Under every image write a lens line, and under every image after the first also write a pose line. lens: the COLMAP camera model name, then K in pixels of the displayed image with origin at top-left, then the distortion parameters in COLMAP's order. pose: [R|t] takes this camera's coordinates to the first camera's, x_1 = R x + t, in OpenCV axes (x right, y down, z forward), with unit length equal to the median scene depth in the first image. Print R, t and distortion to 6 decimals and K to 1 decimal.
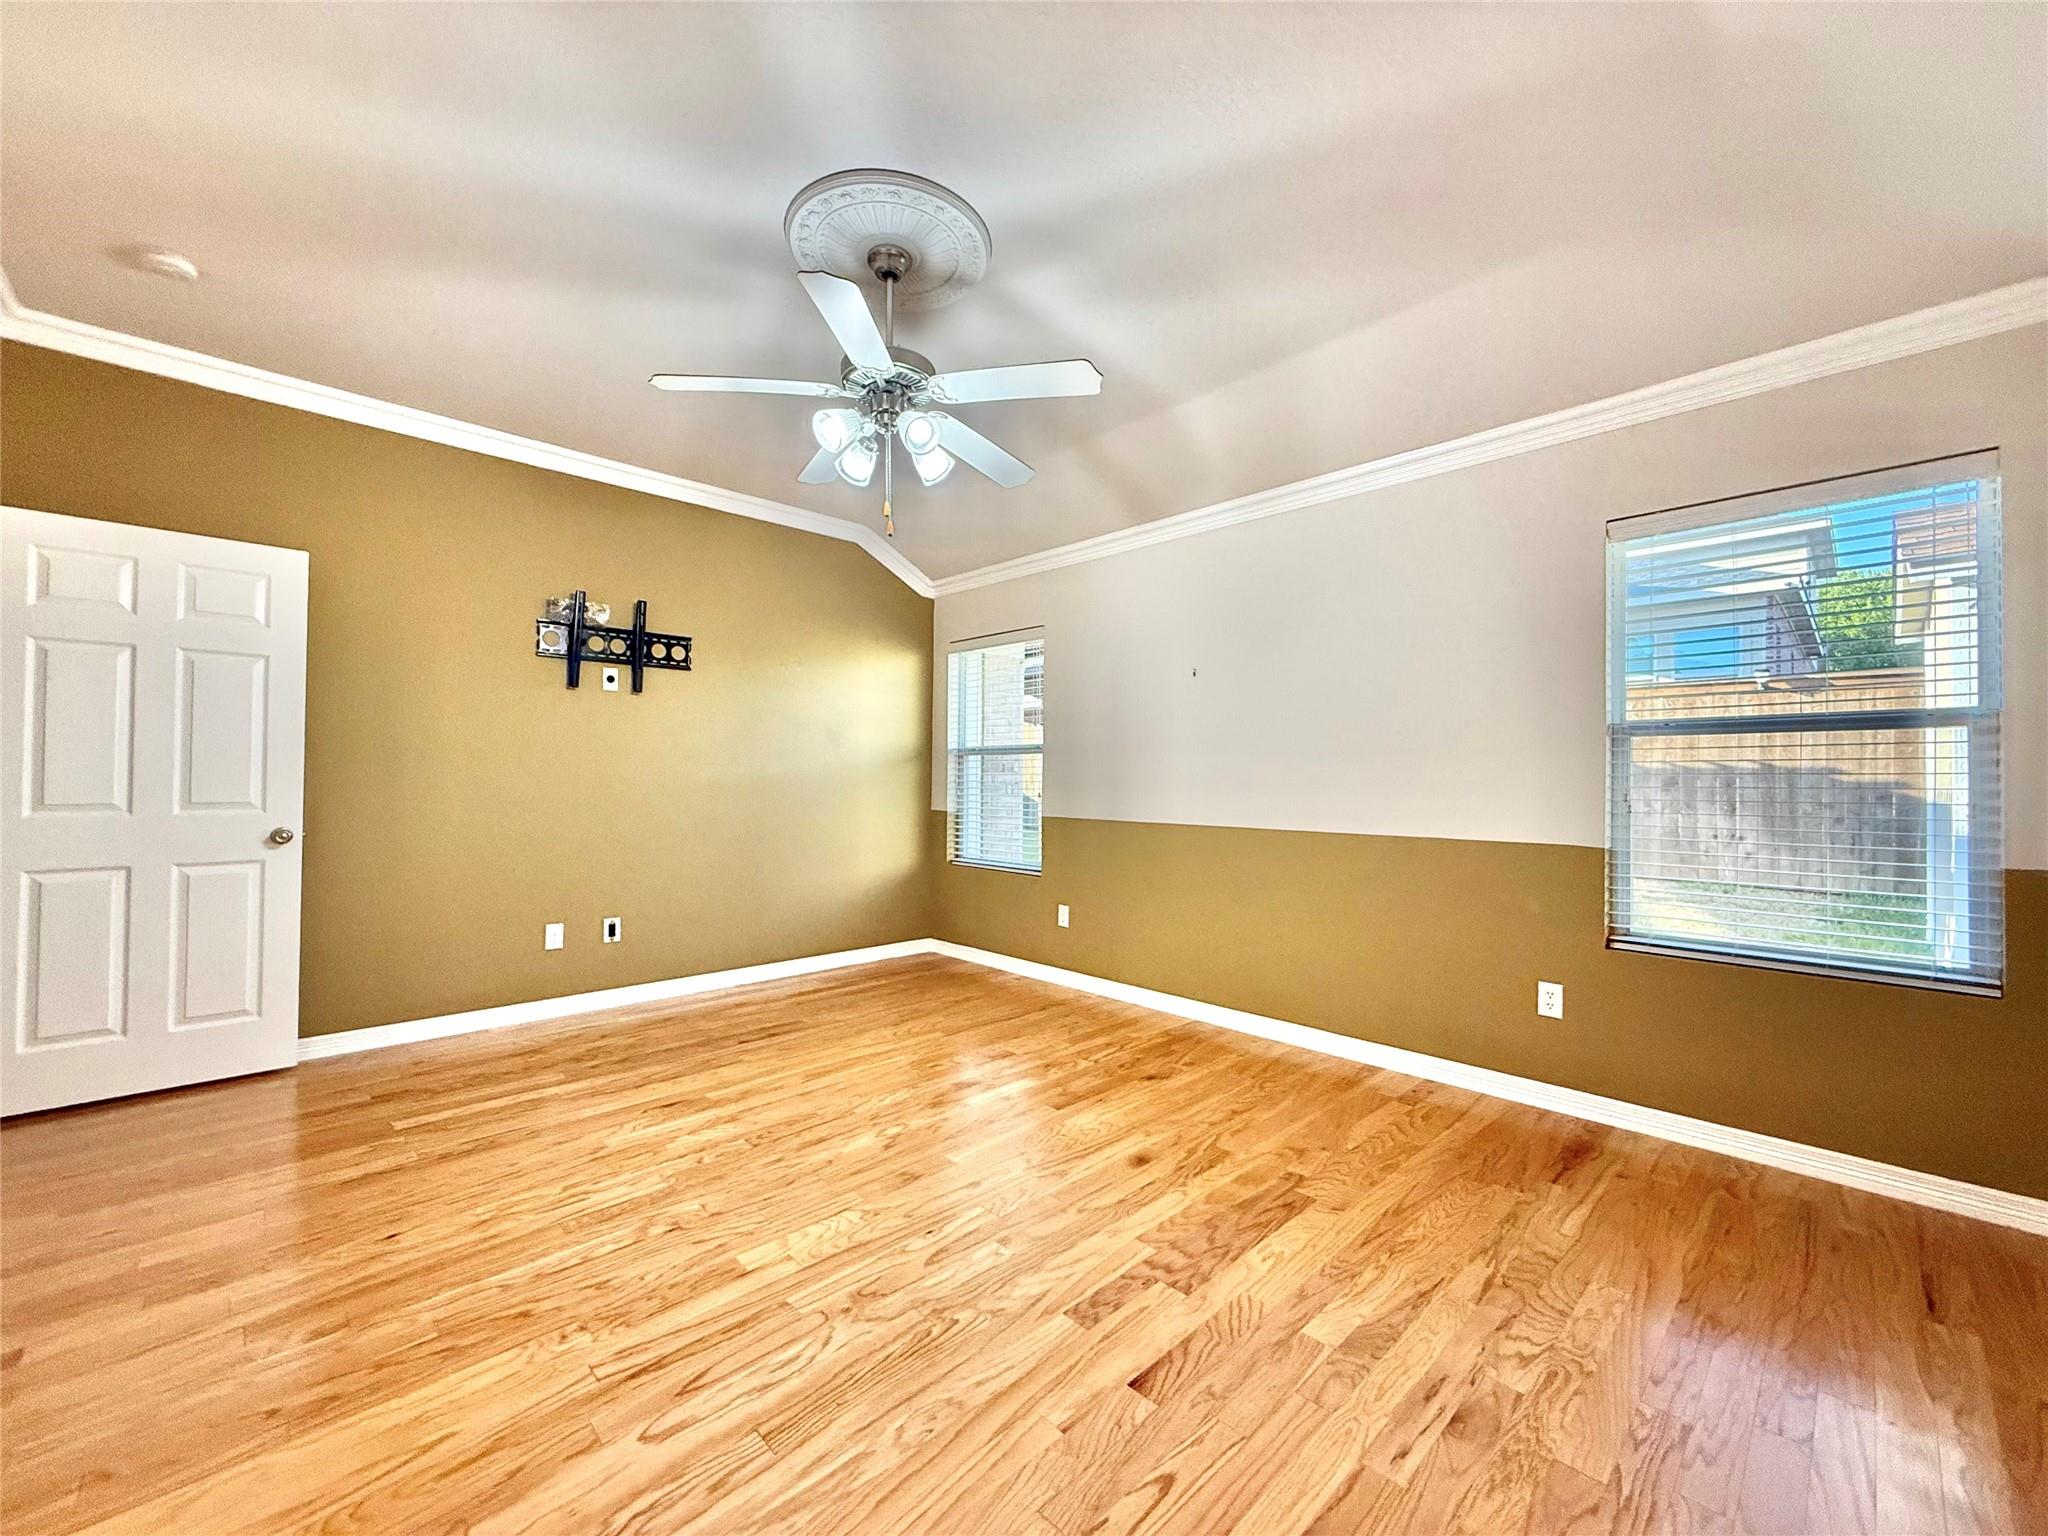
lens RADIAL K [[817.3, 0, 1019.3], [0, 817.3, 765.9], [0, 0, 1]] dist [-0.000110, 0.000356]
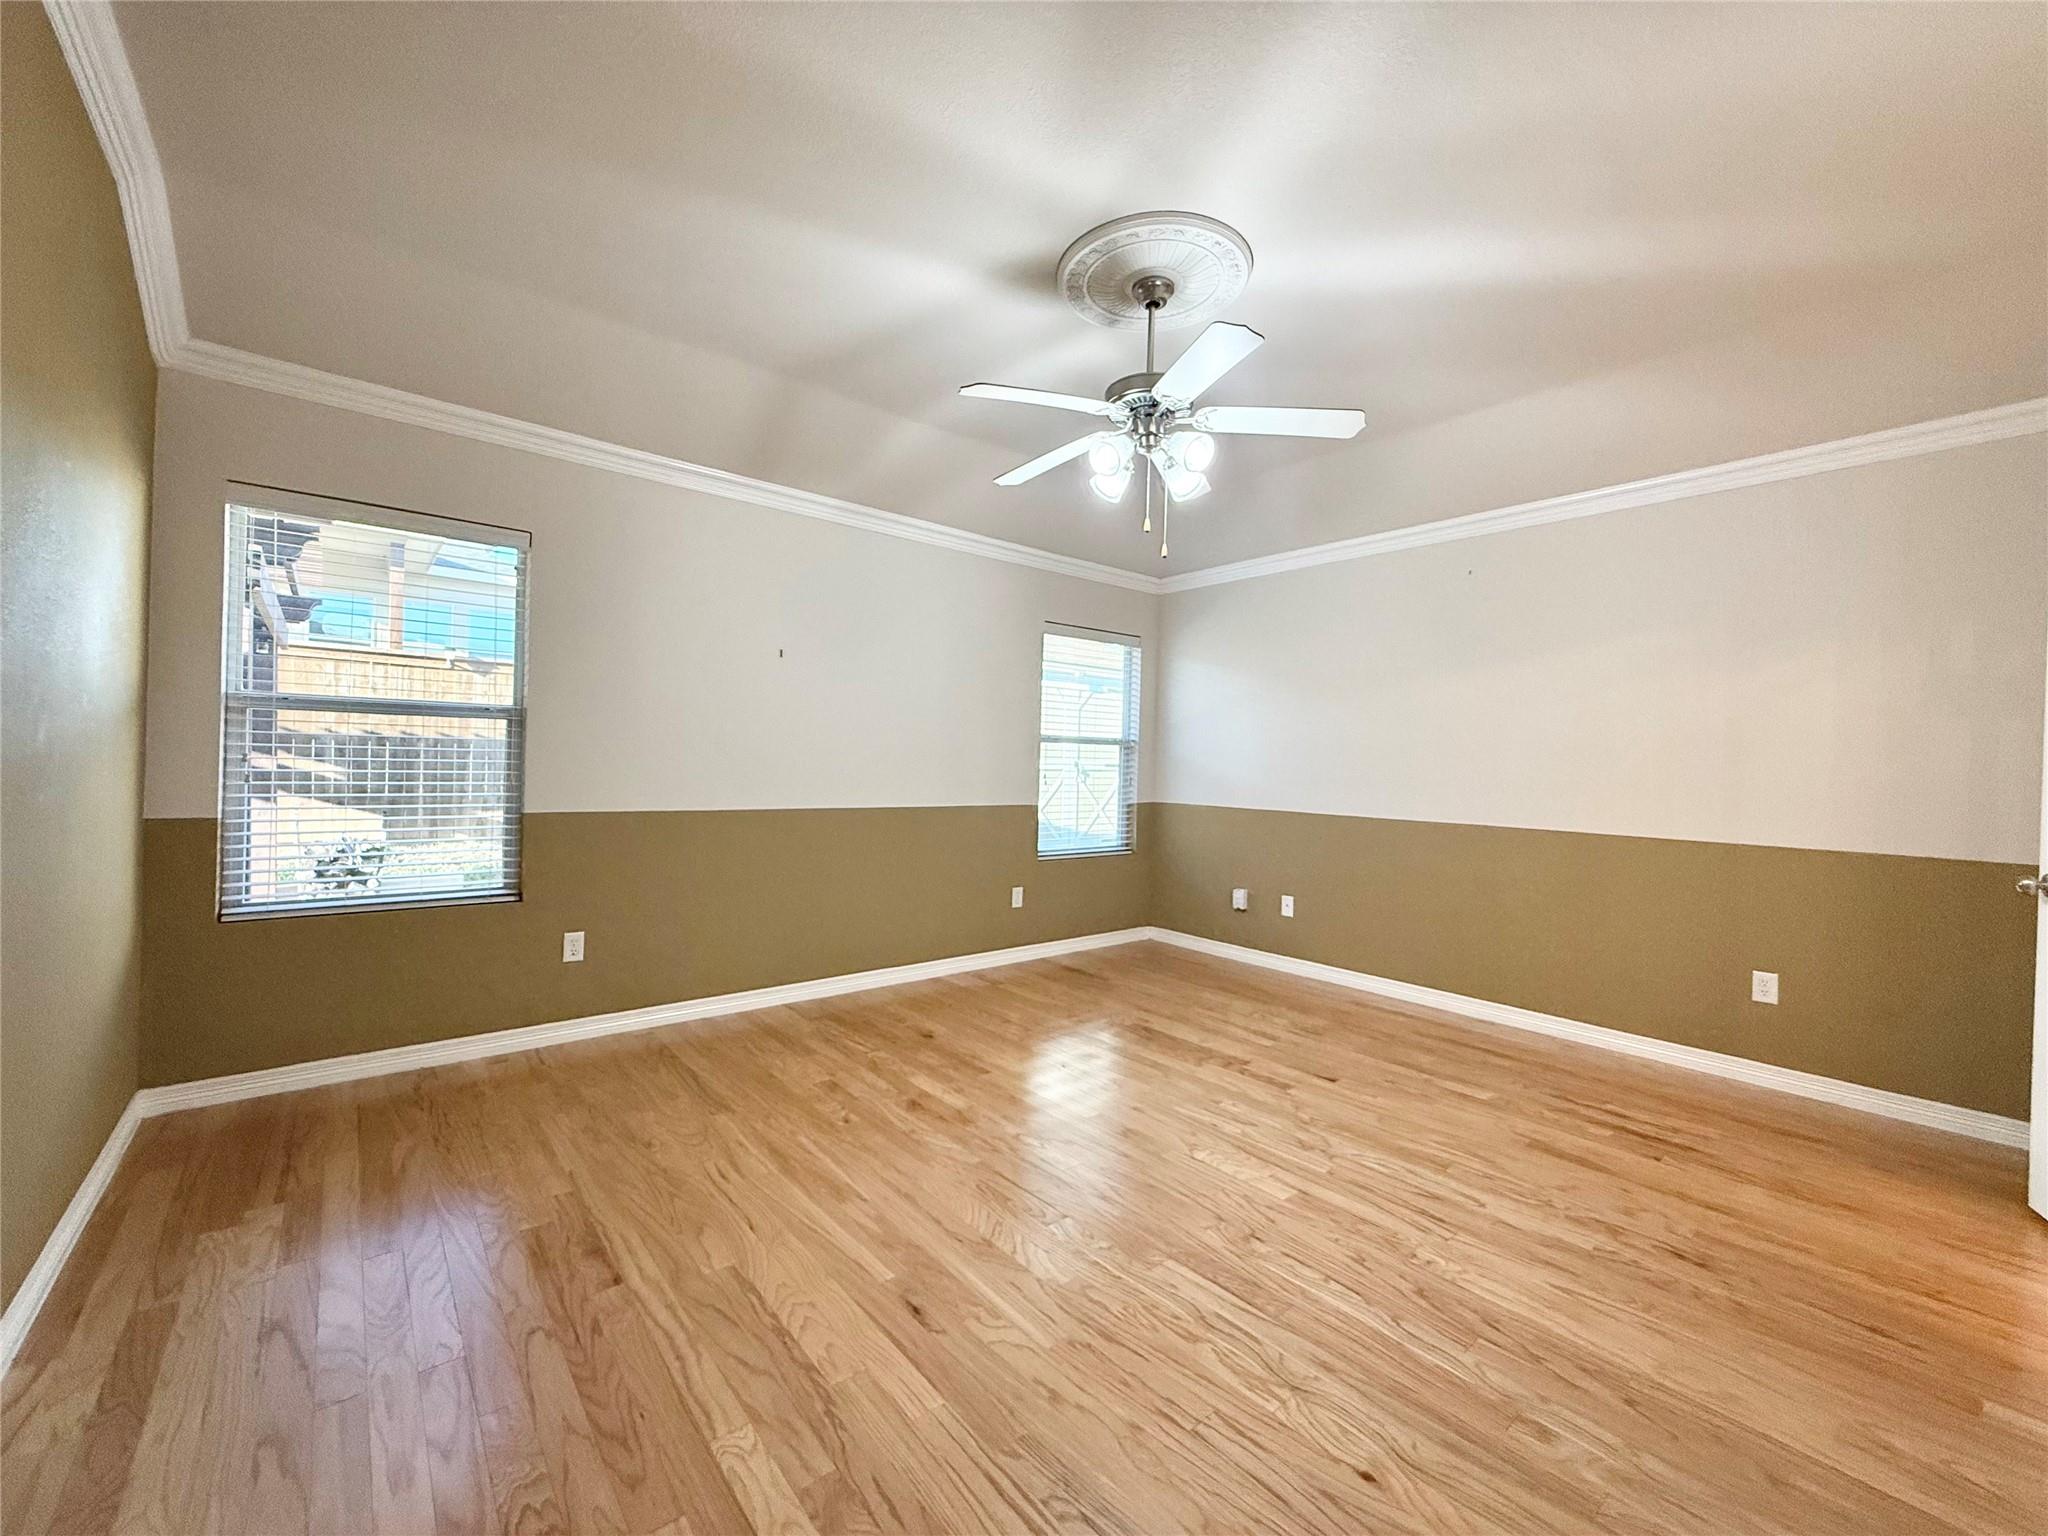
lens RADIAL K [[817.3, 0, 1019.1], [0, 817.3, 771.4], [0, 0, 1]] dist [-0.000110, 0.000356]
pose [[0.072877, -0.018365, 0.997172, -1.288451], [-0.042388, 0.998870, 0.021494, -0.011622], [-0.996440, -0.043834, 0.072016, 1.118535]]
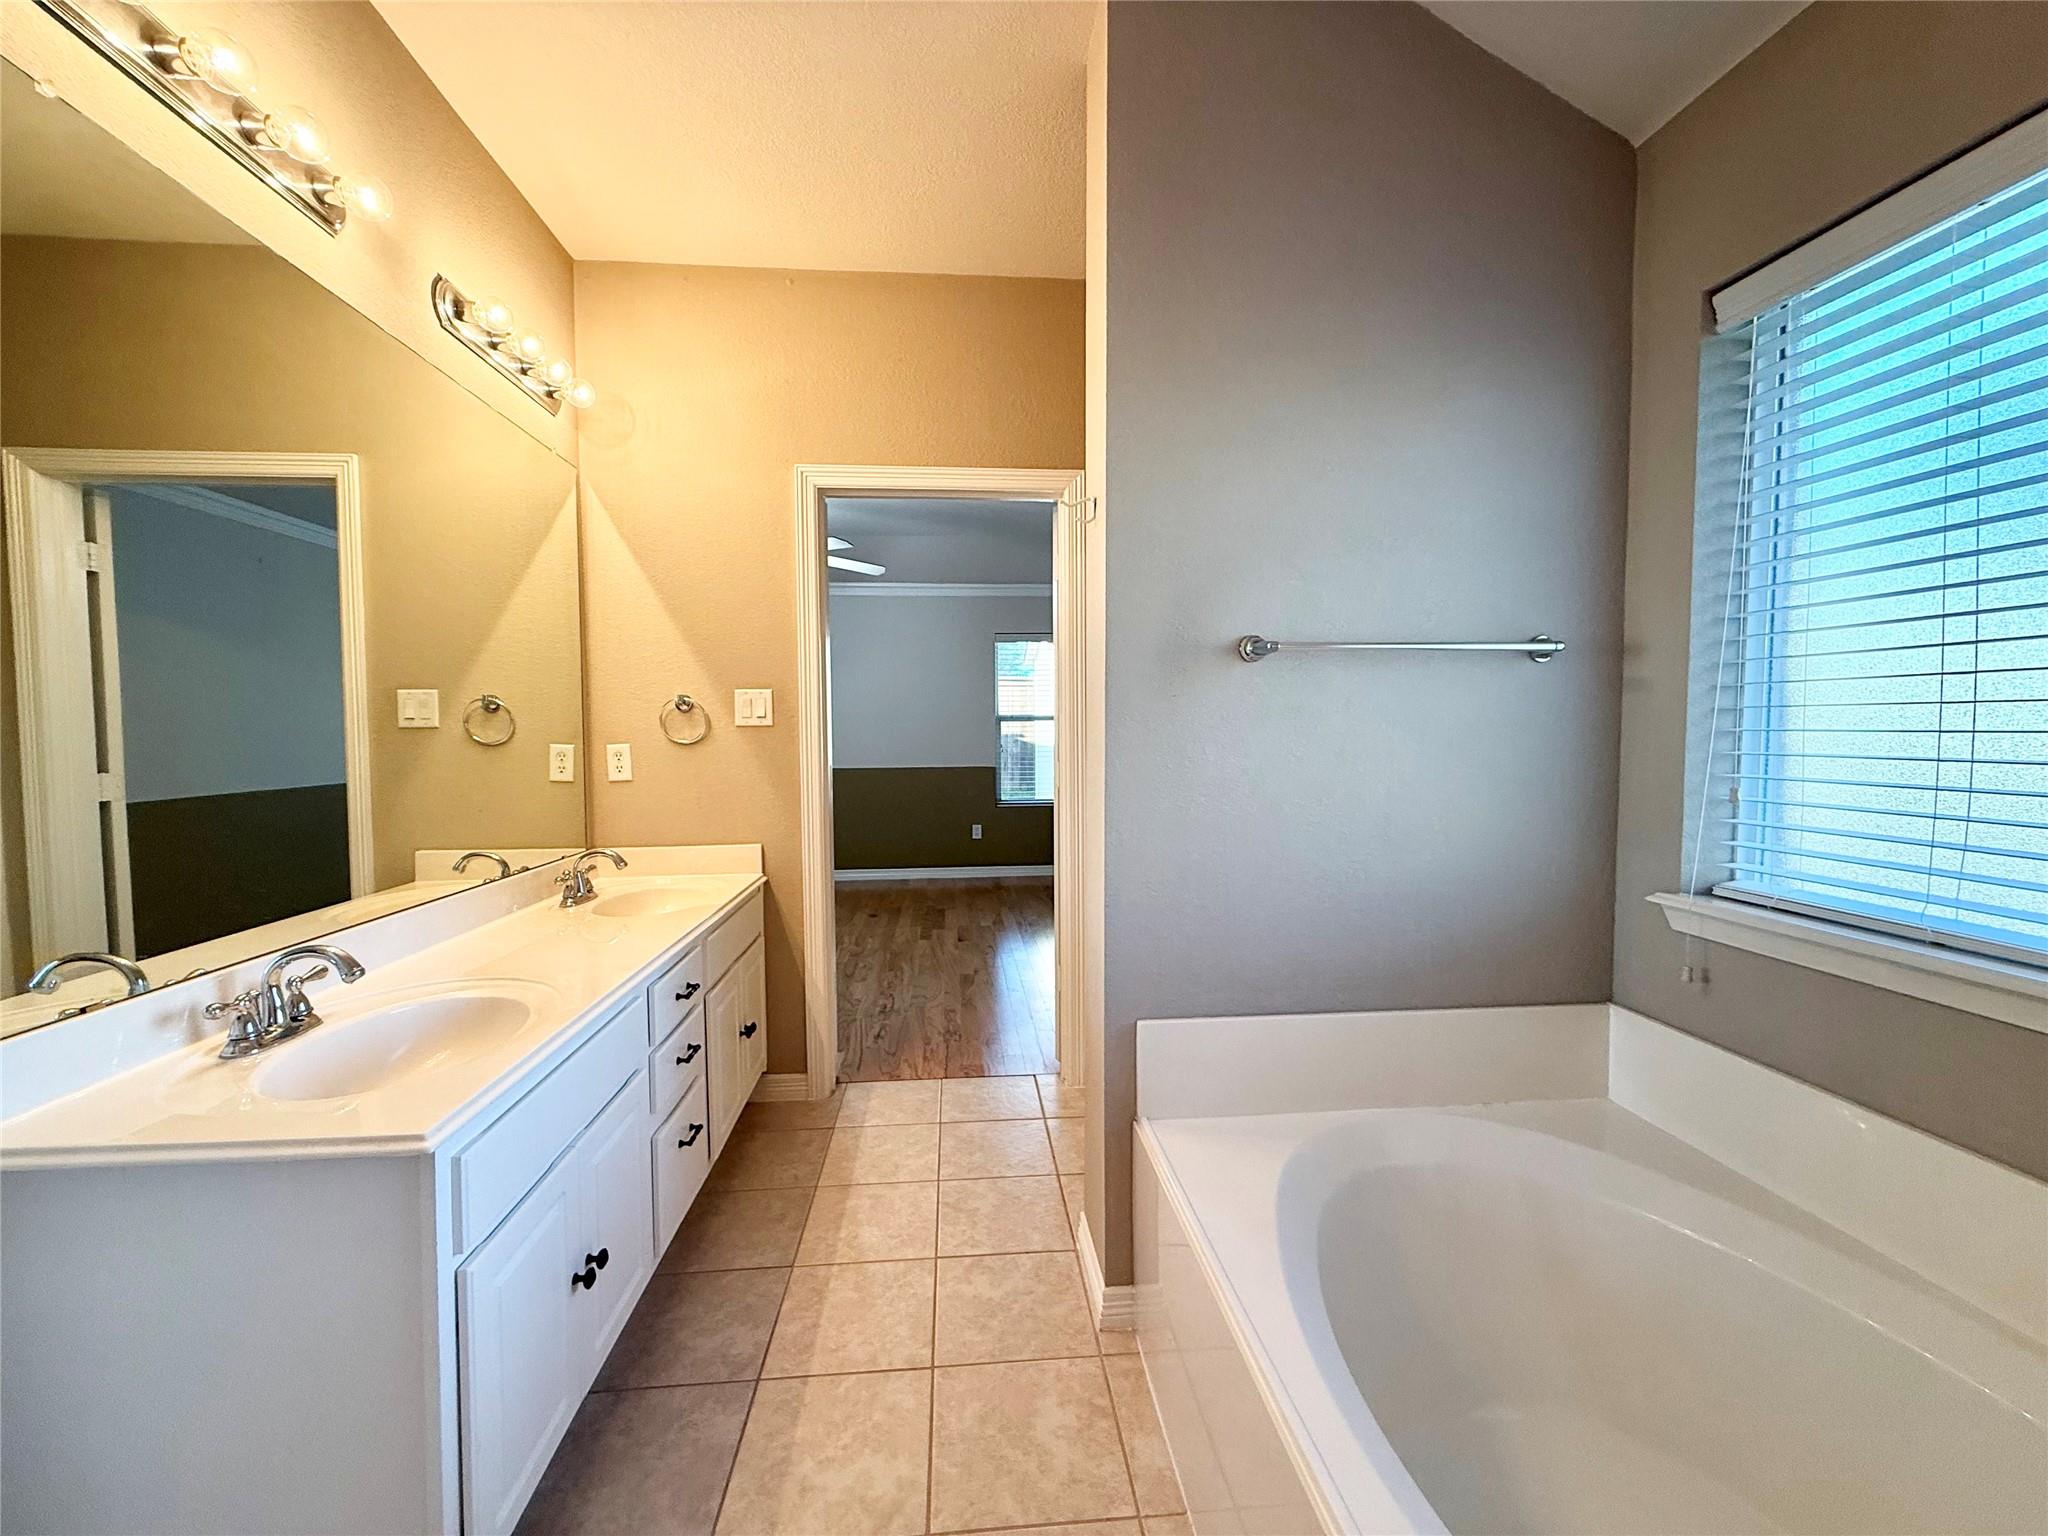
lens RADIAL K [[817.3, 0, 1022.9], [0, 817.3, 766.6], [0, 0, 1]] dist [-0.000110, 0.000356]
pose [[0.628637, -0.041718, 0.776579, -1.394812], [-0.004587, 0.998344, 0.057344, -0.051489], [-0.777685, -0.039611, 0.627405, -0.711016]]
